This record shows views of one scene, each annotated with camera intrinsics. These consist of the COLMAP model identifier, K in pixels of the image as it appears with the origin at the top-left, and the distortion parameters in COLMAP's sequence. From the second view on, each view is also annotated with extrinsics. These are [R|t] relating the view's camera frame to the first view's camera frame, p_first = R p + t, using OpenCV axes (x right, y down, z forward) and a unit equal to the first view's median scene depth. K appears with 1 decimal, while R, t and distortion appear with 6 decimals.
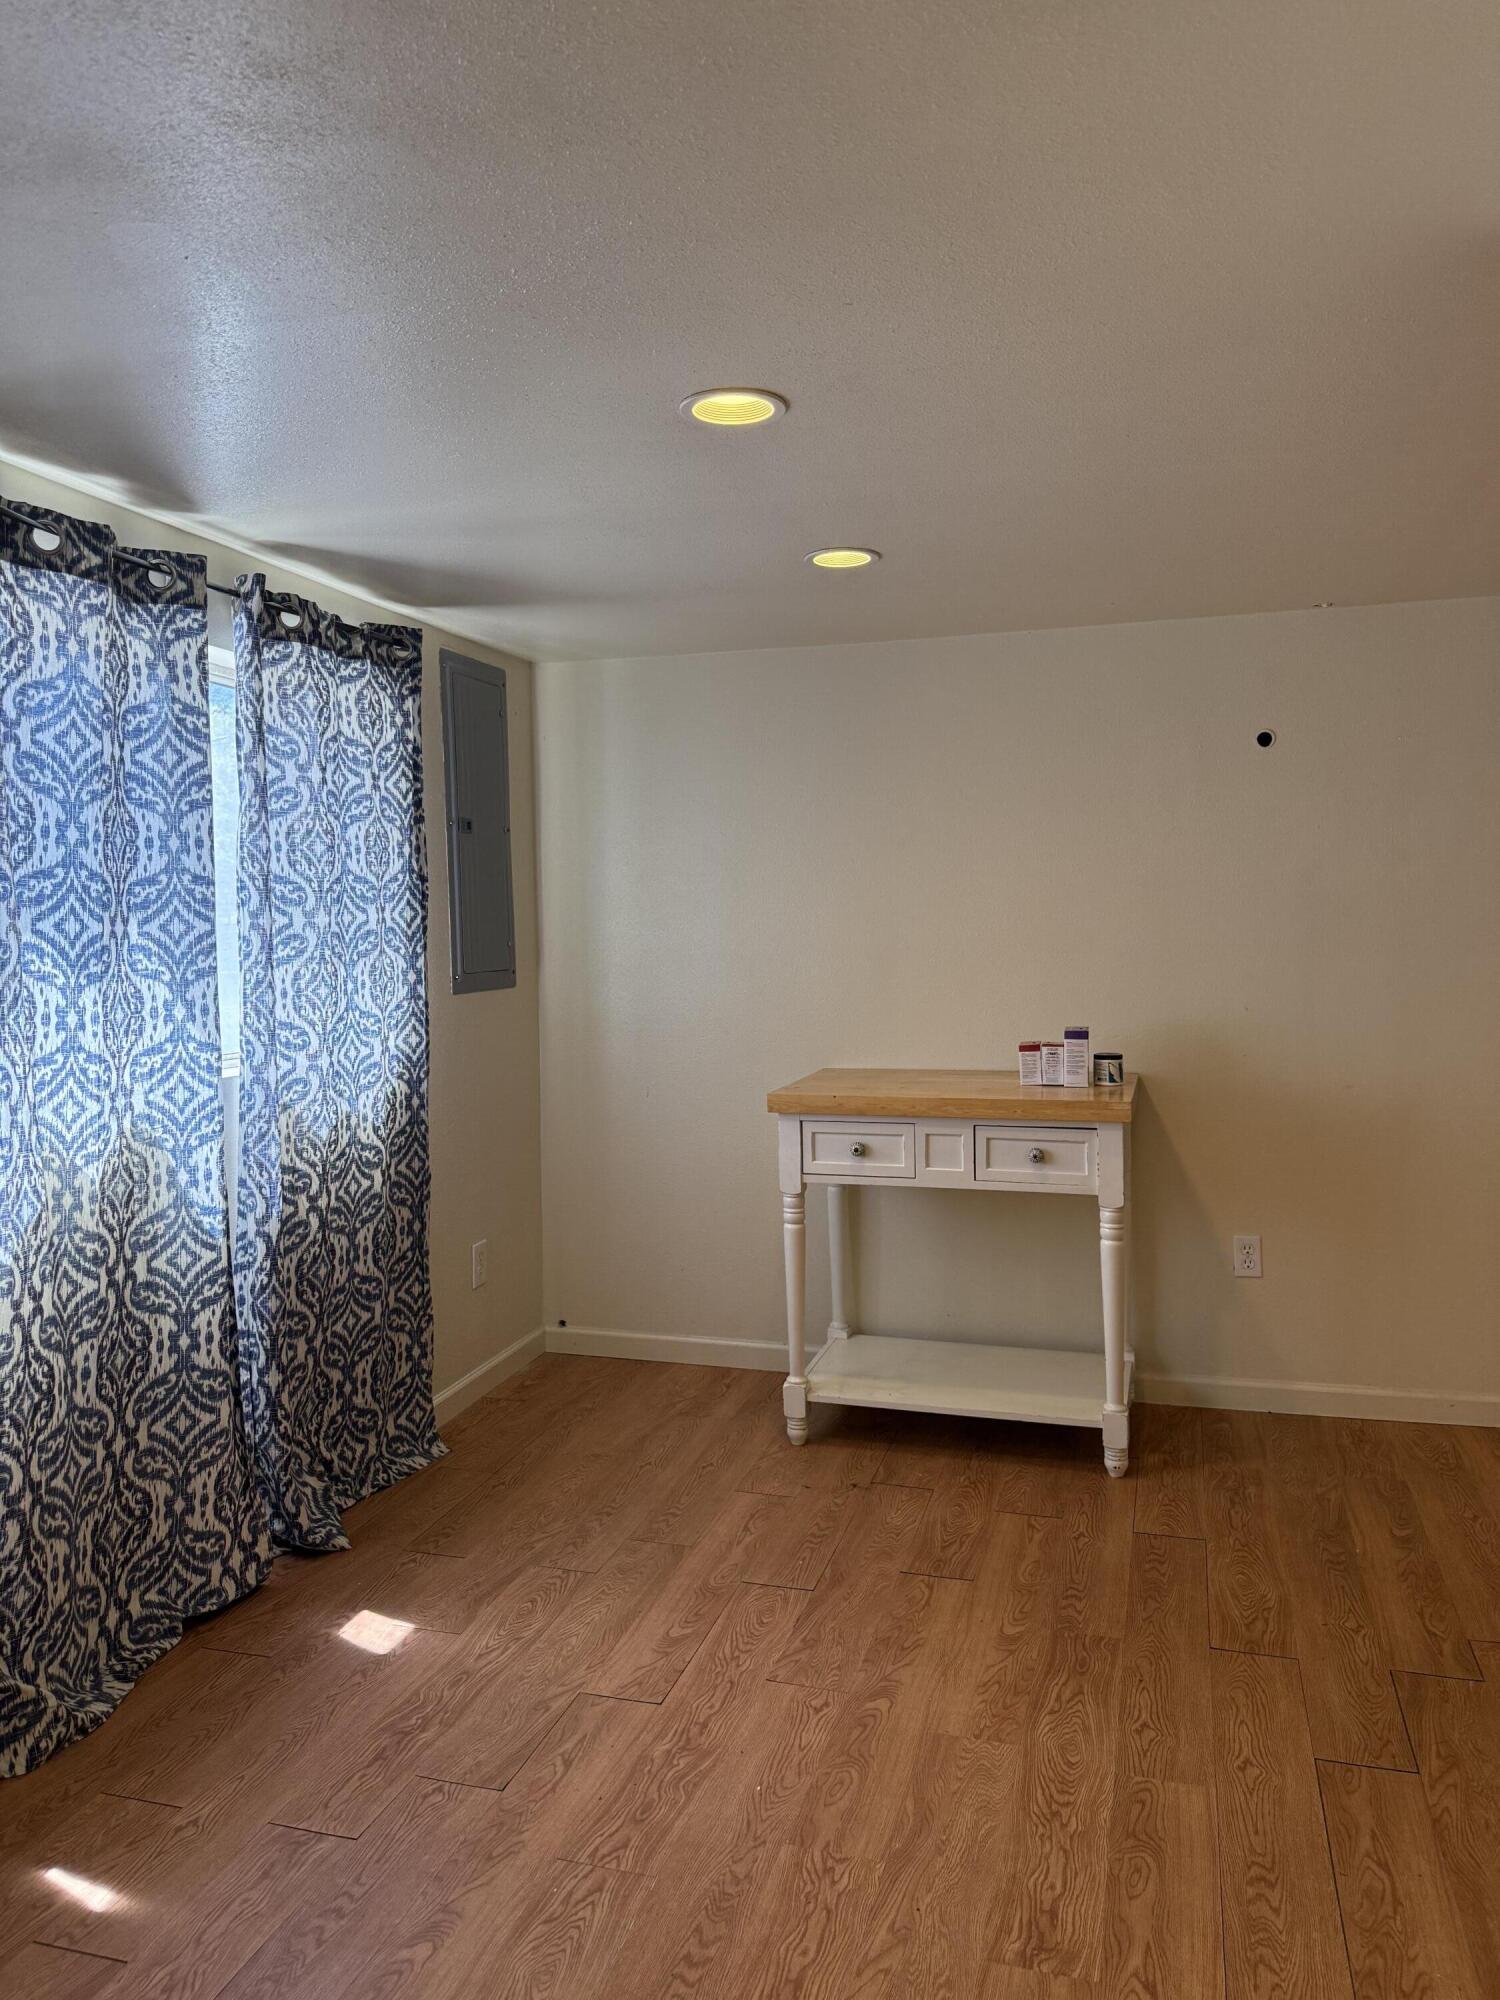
lens RADIAL K [[1397.5, 0, 732.6], [0, 1397.5, 989.3], [0, 0, 1]] dist [0.078982, -0.103153]
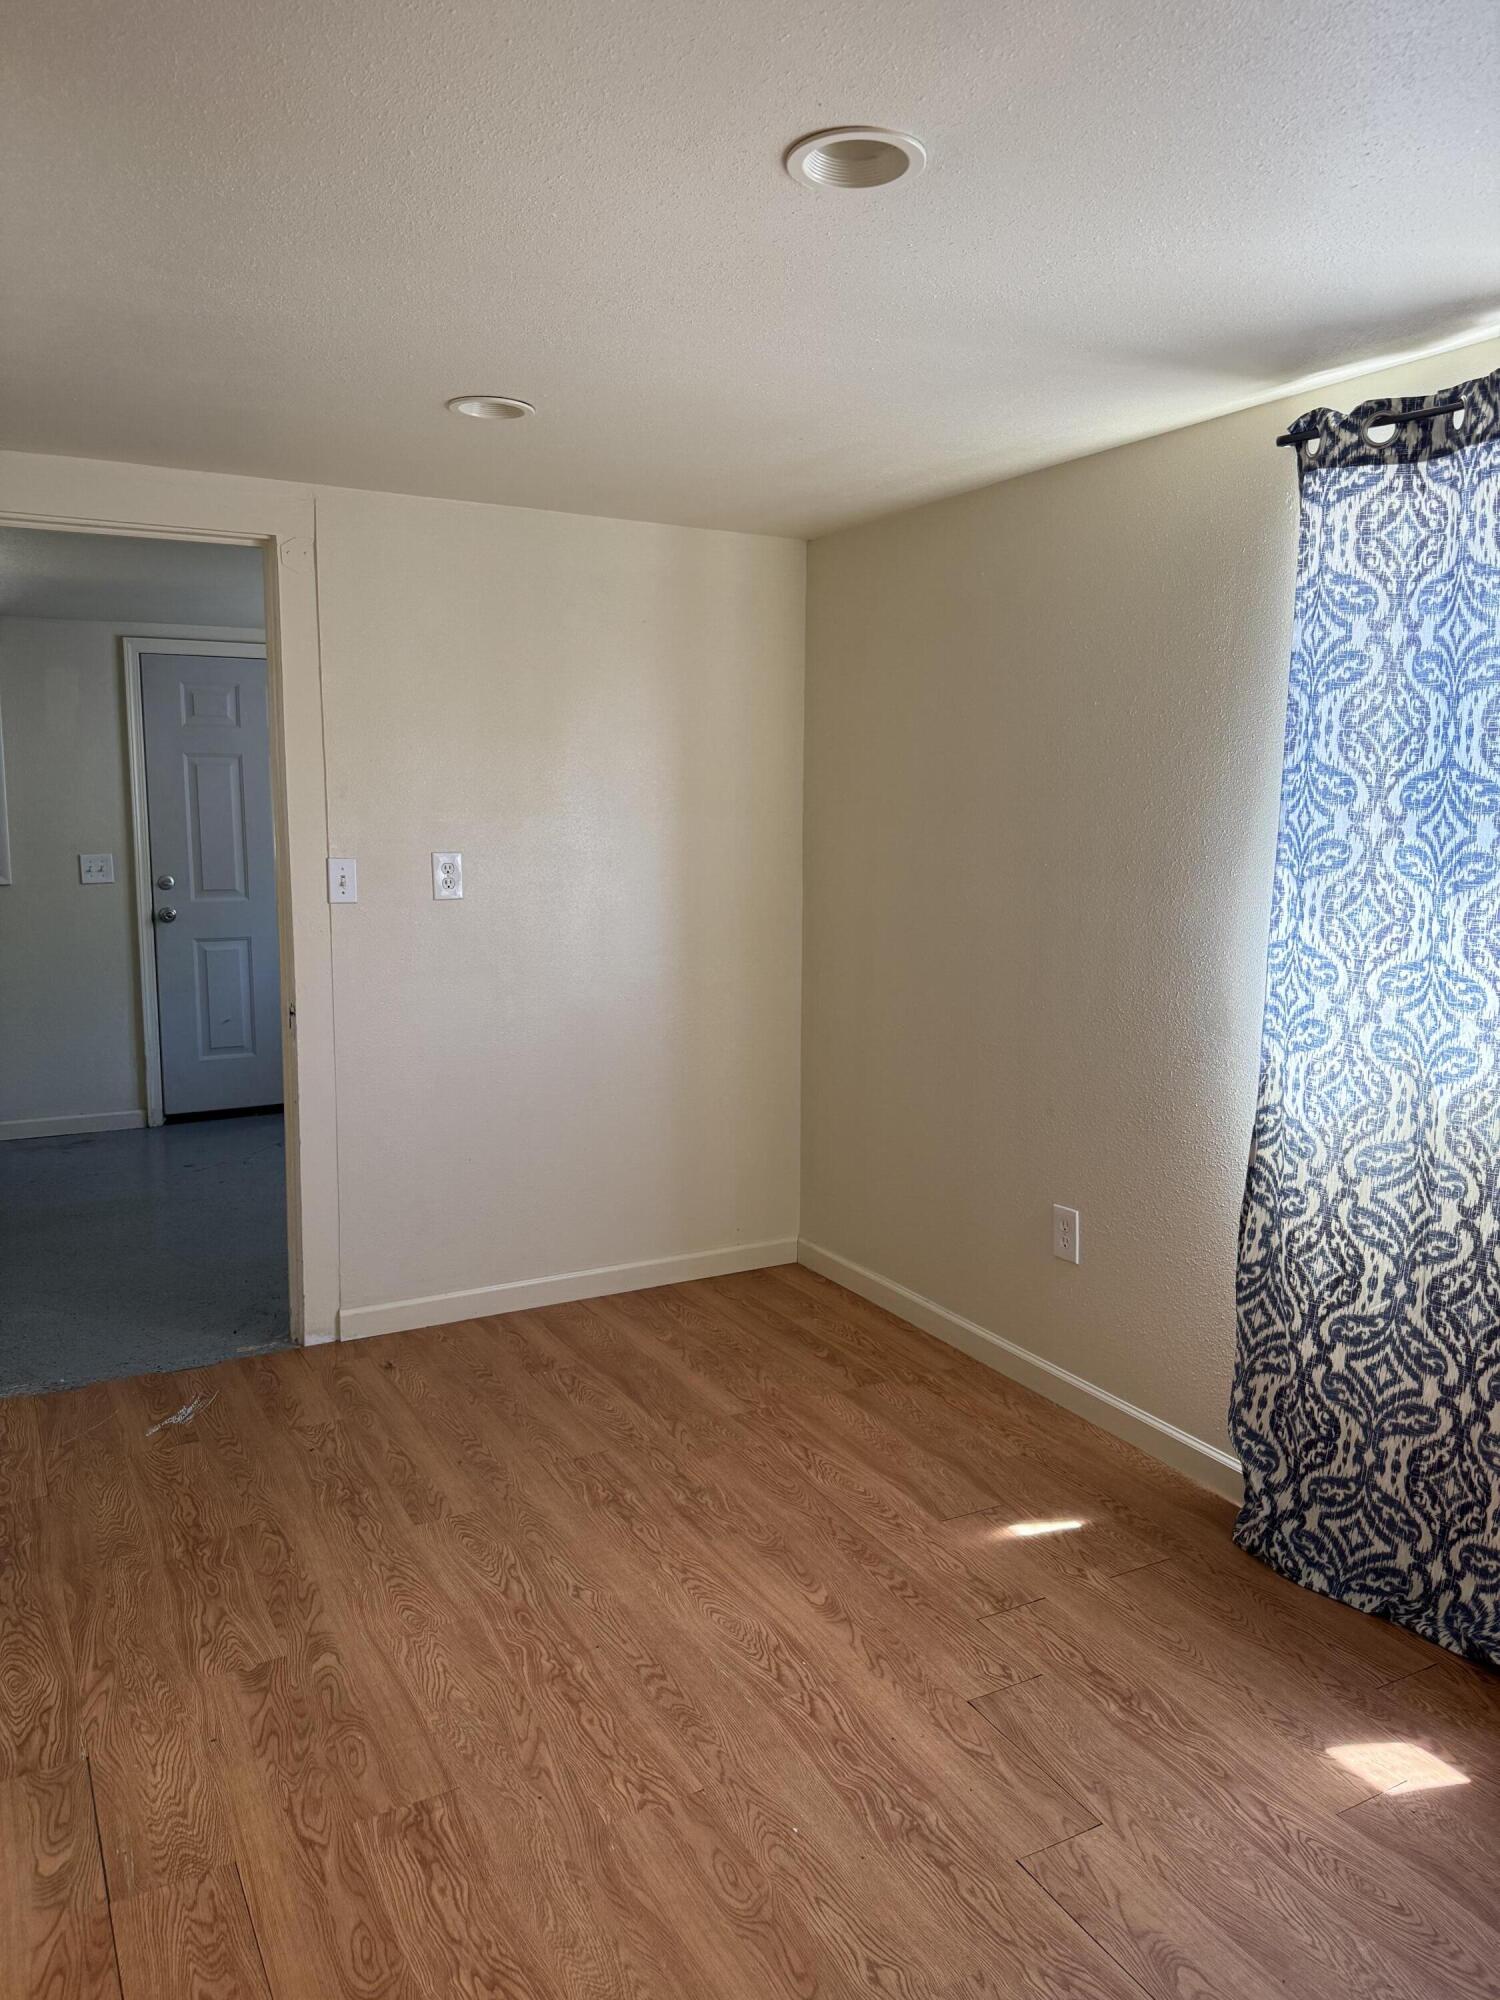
lens RADIAL K [[1397.5, 0, 748.6], [0, 1397.5, 1013.0], [0, 0, 1]] dist [0.078982, -0.103153]
pose [[-0.697594, 0.098956, -0.709627, 0.548141], [-0.029834, 0.985546, 0.166760, -0.068921], [0.715872, 0.137502, -0.684559, 1.360520]]
